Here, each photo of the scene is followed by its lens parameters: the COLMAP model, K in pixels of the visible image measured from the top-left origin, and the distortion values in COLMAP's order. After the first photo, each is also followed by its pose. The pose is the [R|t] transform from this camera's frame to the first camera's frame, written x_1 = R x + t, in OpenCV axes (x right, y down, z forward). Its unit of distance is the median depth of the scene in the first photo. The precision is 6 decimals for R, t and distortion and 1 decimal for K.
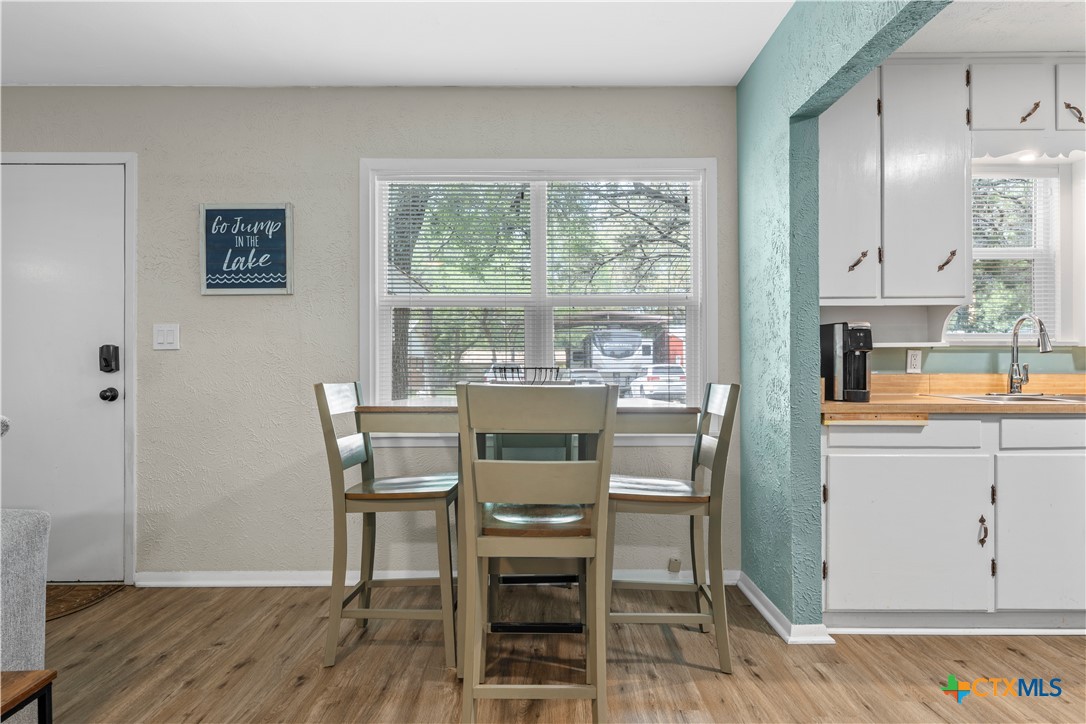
lens RADIAL K [[662.5, 0, 543.1], [0, 662.5, 362.9], [0, 0, 1]] dist [0.006199, -0.002114]
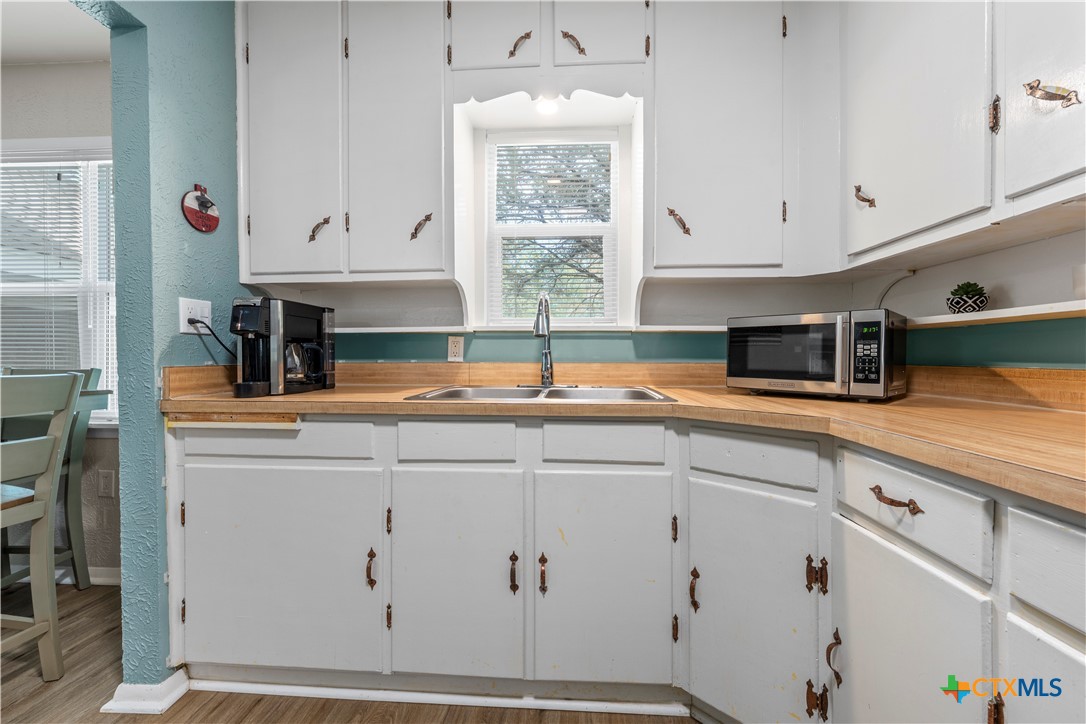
lens RADIAL K [[428.6, 0, 543.8], [0, 428.6, 358.5], [0, 0, 1]] dist [-0.002505, 0.000052]
pose [[0.997605, 0.001215, -0.069152, 0.796548], [-0.000778, 0.999980, 0.006338, 0.007918], [0.069159, -0.006269, 0.997586, 0.469243]]
